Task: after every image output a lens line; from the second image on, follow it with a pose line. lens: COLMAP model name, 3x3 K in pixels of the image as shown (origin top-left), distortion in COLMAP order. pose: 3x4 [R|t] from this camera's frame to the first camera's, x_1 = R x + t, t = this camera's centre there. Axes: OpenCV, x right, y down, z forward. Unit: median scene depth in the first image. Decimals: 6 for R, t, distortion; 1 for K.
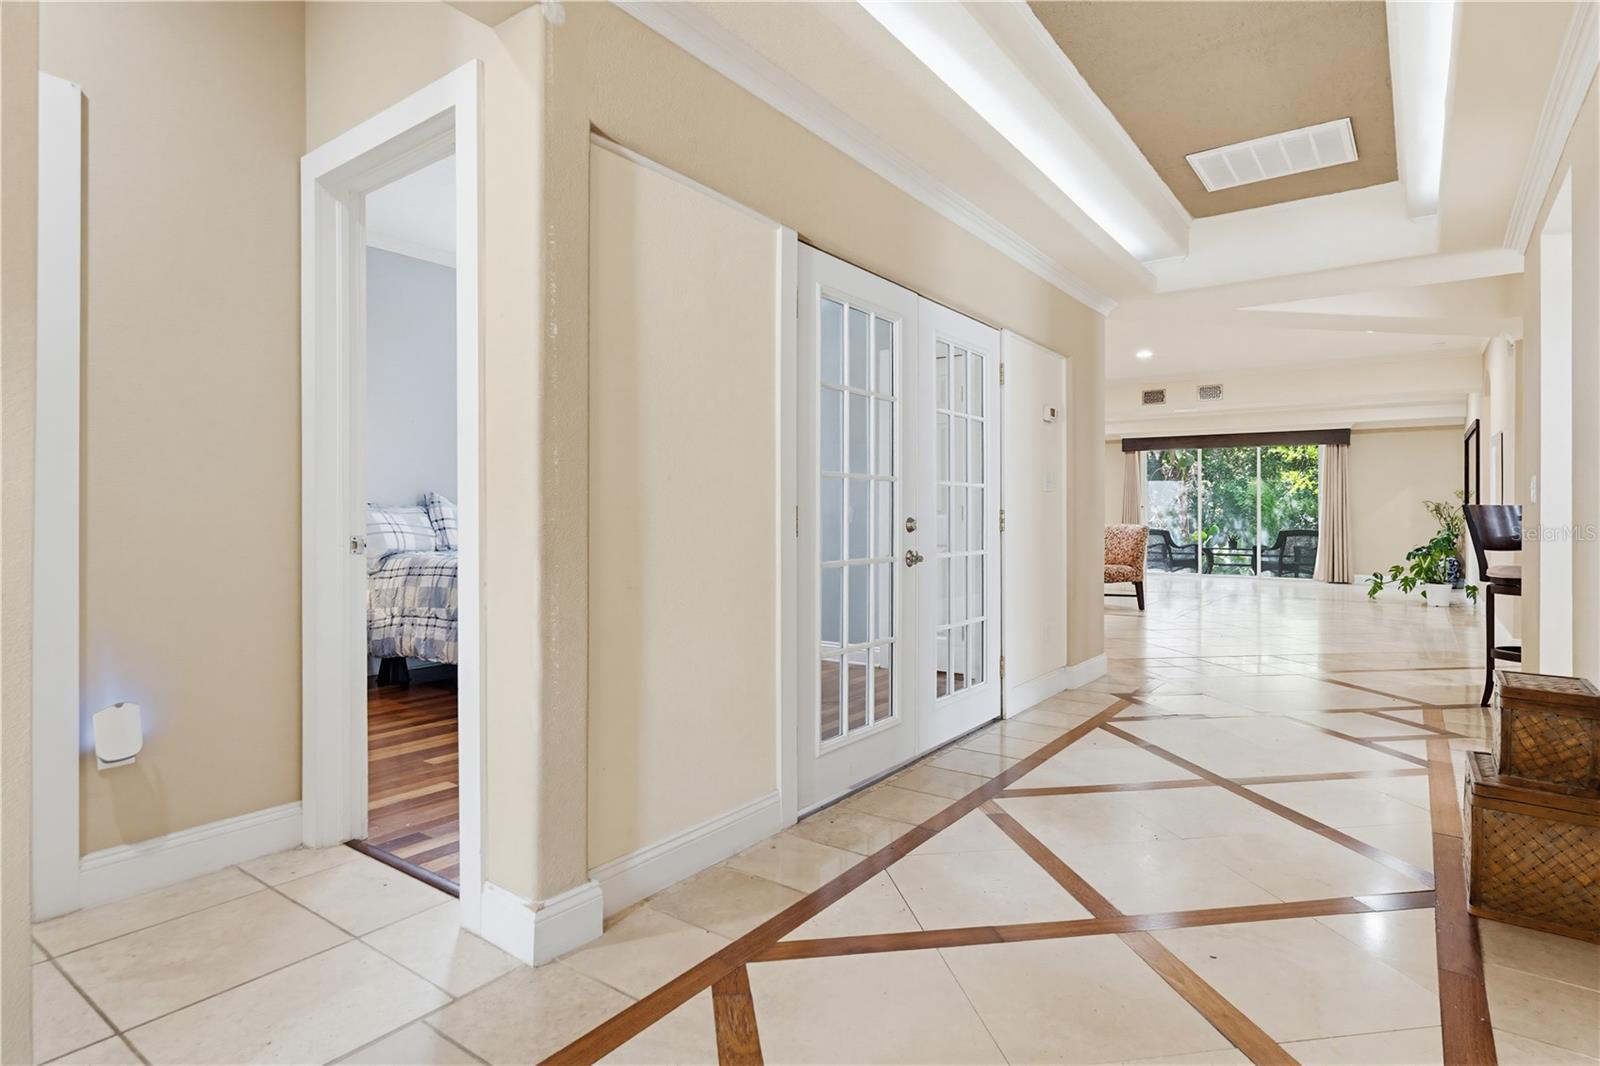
lens RADIAL K [[854.3, 0, 797.9], [0, 854.3, 517.1], [0, 0, 1]] dist [0.004628, 0.001600]
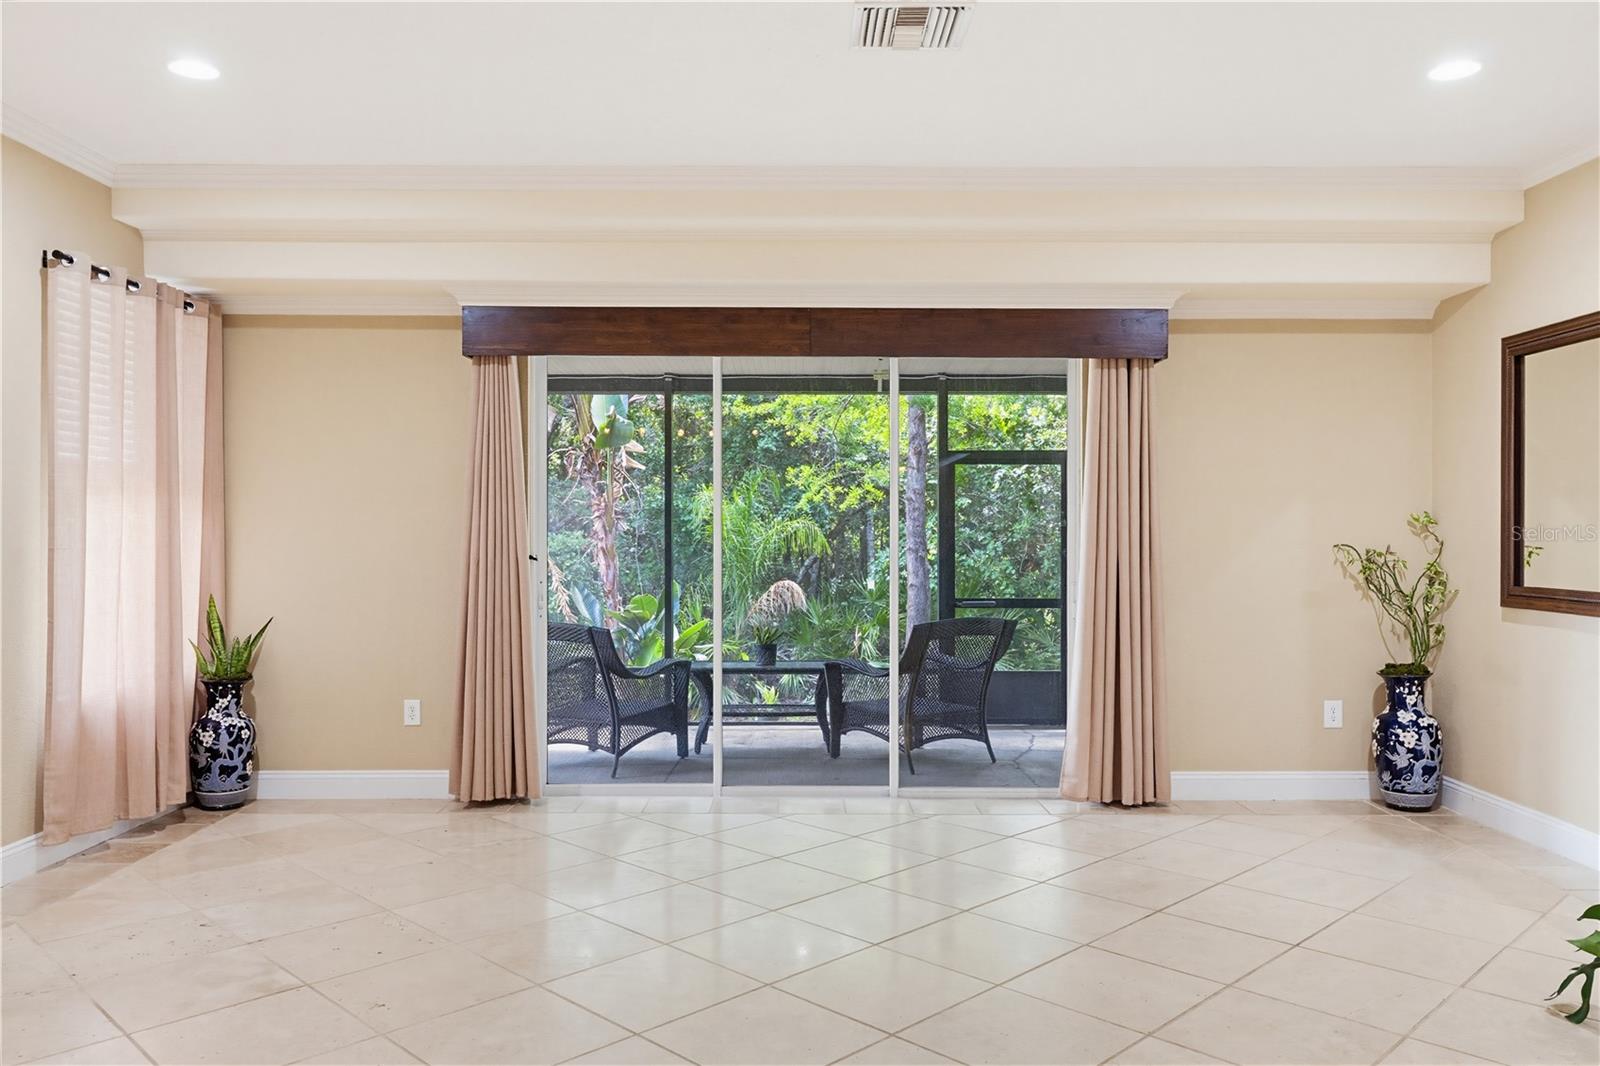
lens RADIAL K [[1182.4, 0, 800.7], [0, 1182.4, 530.0], [0, 0, 1]] dist [0.003295, -0.009248]
pose [[0.811057, 0.000655, 0.584966, 0.280798], [0.001678, 0.999993, -0.003446, -0.022308], [-0.584964, 0.003776, 0.811050, 0.721317]]
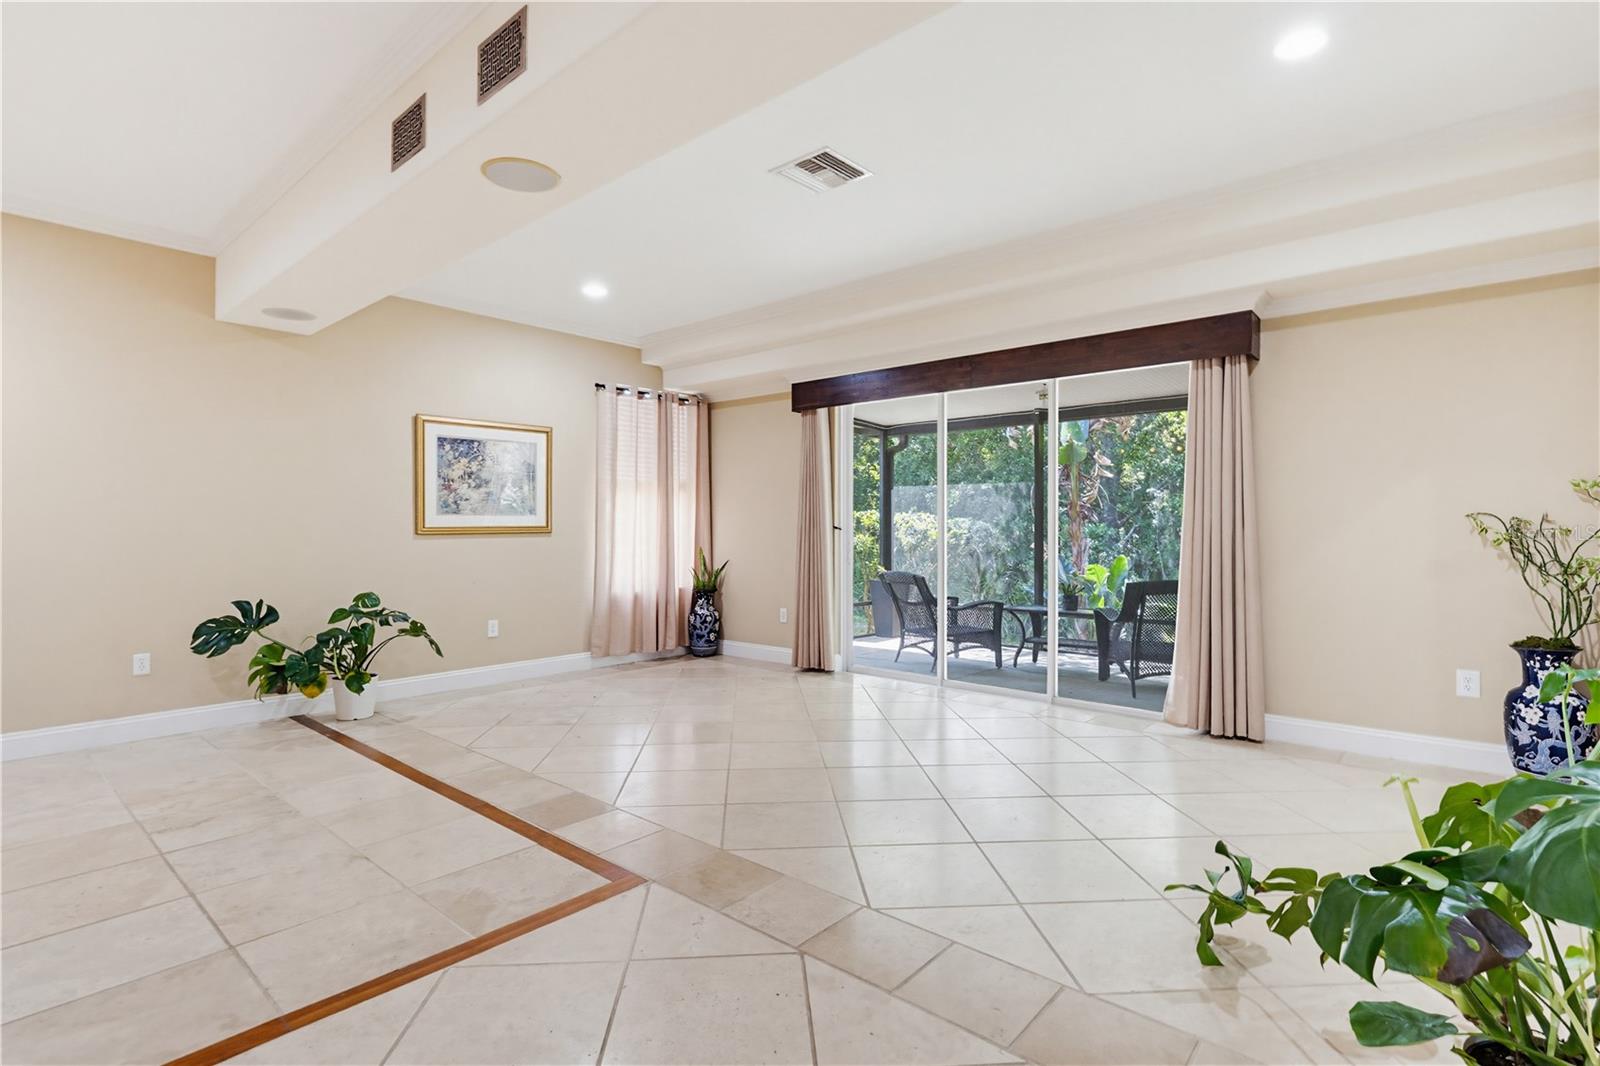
lens RADIAL K [[769.7, 0, 791.9], [0, 769.7, 541.8], [0, 0, 1]] dist [-0.004471, -0.000682]
pose [[0.995038, 0.000171, -0.099492, 0.480495], [0.001003, 0.999930, 0.011751, -0.010906], [0.099487, -0.011793, 0.994969, 0.654133]]
